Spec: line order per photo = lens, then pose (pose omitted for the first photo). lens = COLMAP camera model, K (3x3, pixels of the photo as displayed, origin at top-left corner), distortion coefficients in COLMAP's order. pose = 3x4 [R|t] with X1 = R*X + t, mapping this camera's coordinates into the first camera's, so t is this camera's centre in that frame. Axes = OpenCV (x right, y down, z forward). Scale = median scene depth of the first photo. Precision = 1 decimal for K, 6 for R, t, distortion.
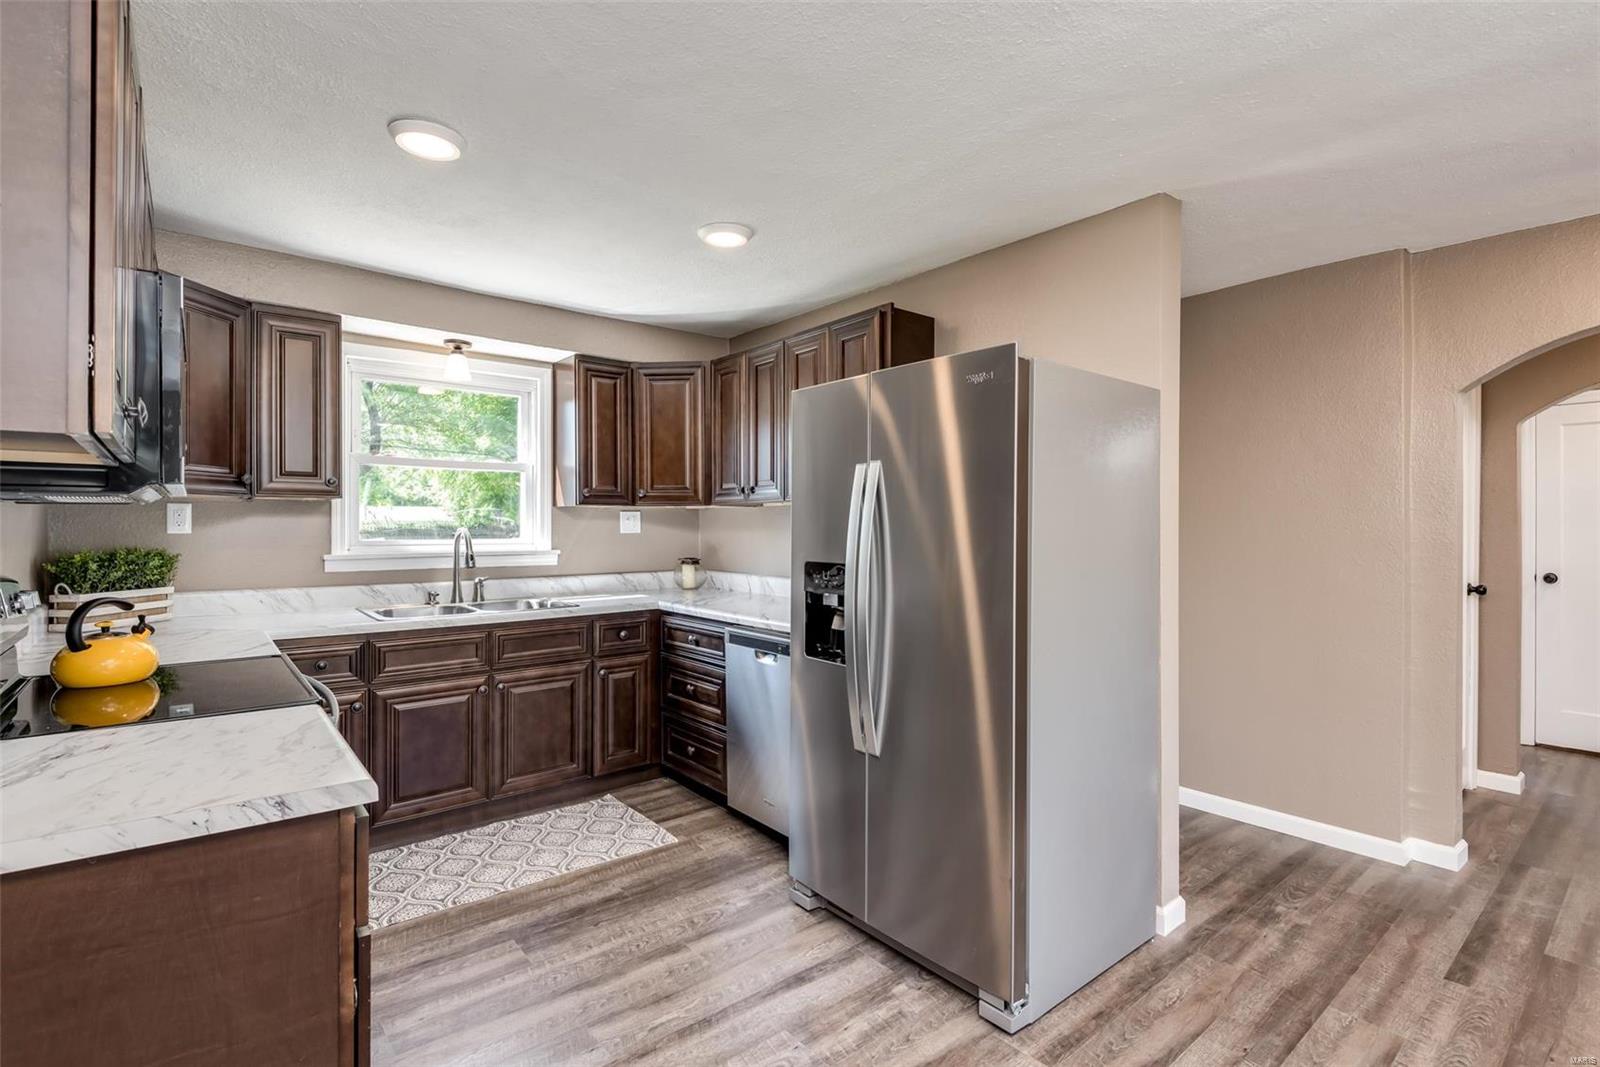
lens RADIAL K [[749.8, 0, 799.7], [0, 749.8, 535.9], [0, 0, 1]] dist [0.031311, -0.024482]
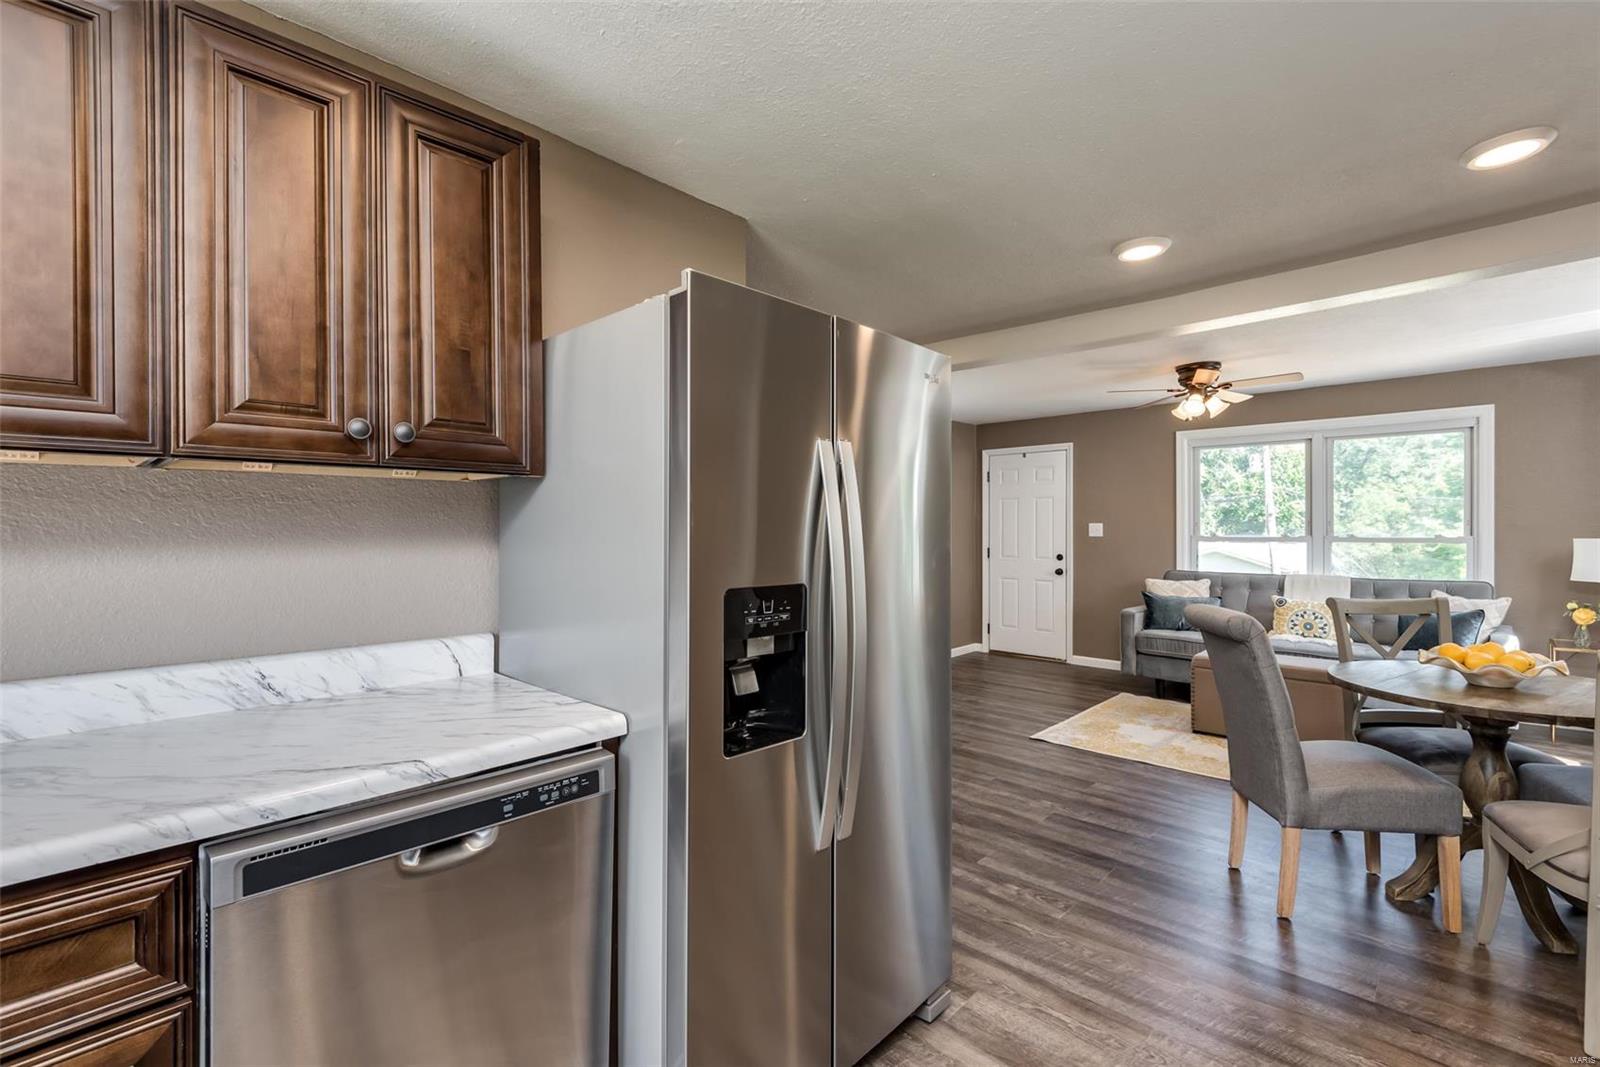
lens RADIAL K [[717.1, 0, 763.6], [0, 717.1, 531.4], [0, 0, 1]] dist [-0.016272, -0.000189]
pose [[-0.092591, -0.006629, 0.995682, -0.418051], [0.009290, 0.999929, 0.007521, -0.011906], [-0.995661, 0.009946, -0.092523, 0.813268]]
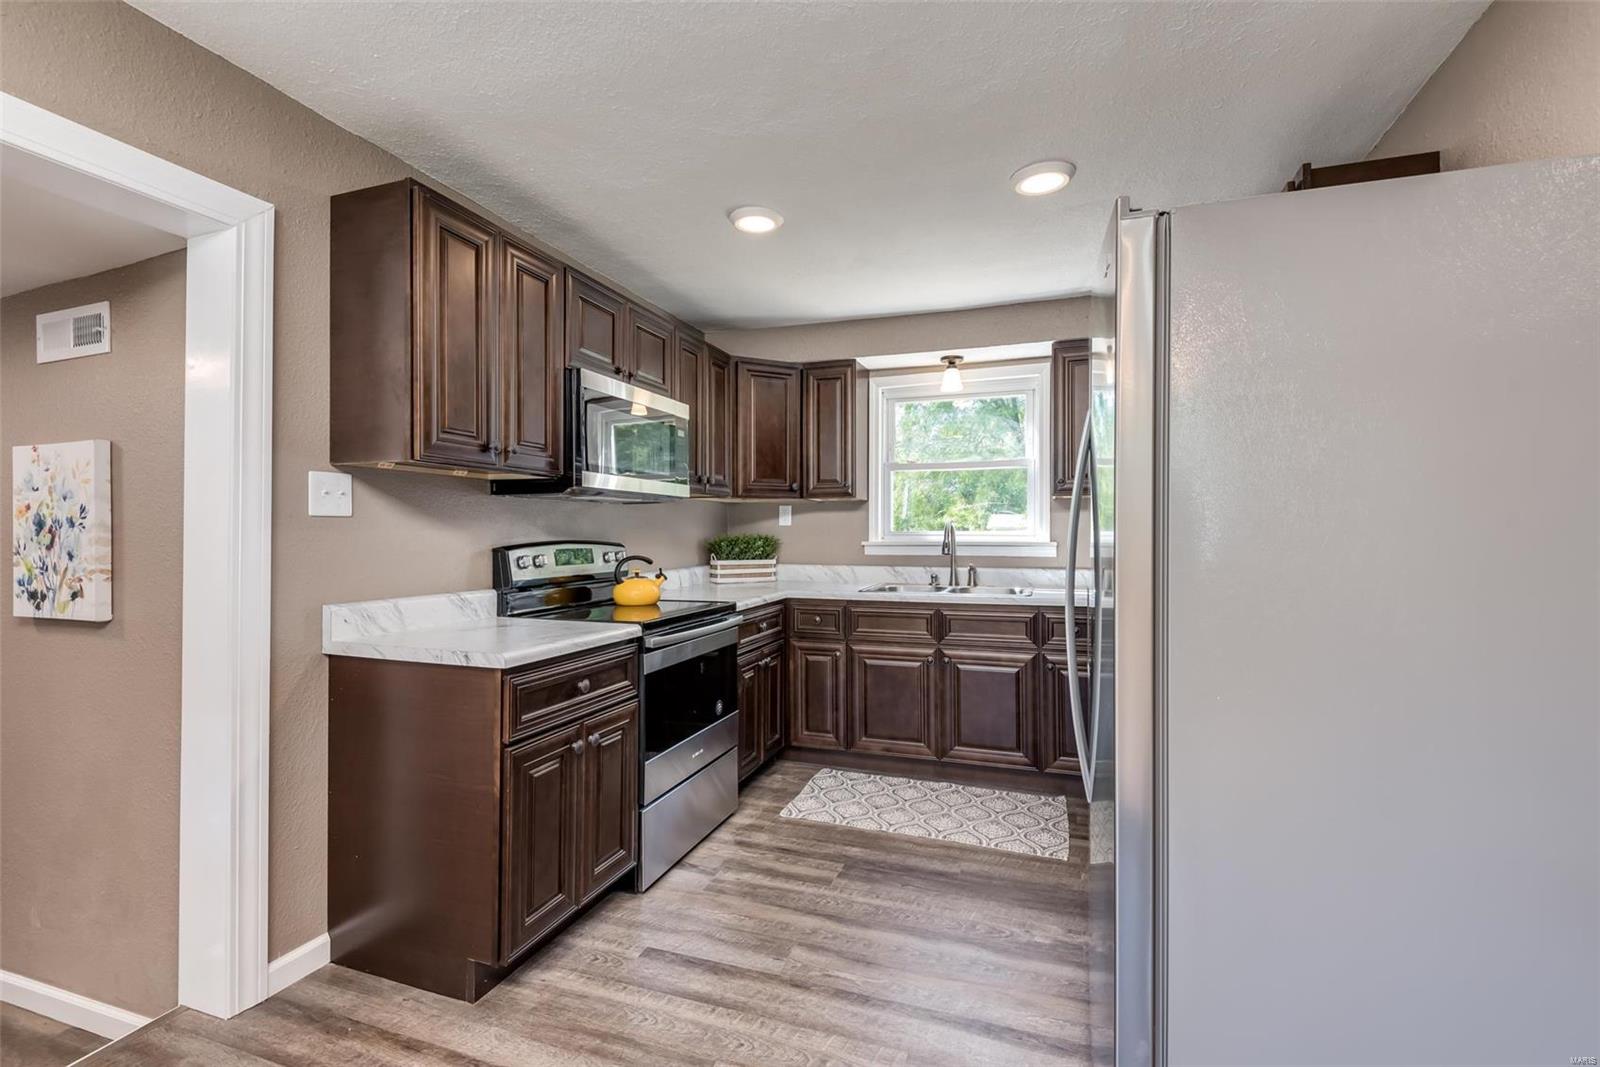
lens RADIAL K [[718.1, 0, 795.5], [0, 718.1, 535.8], [0, 0, 1]] dist [0.020482, -0.000201]
pose [[0.519490, 0.002199, -0.854474, 0.404697], [-0.009361, 0.999951, -0.003118, 0.021487], [0.854425, 0.009618, 0.519485, 0.262926]]
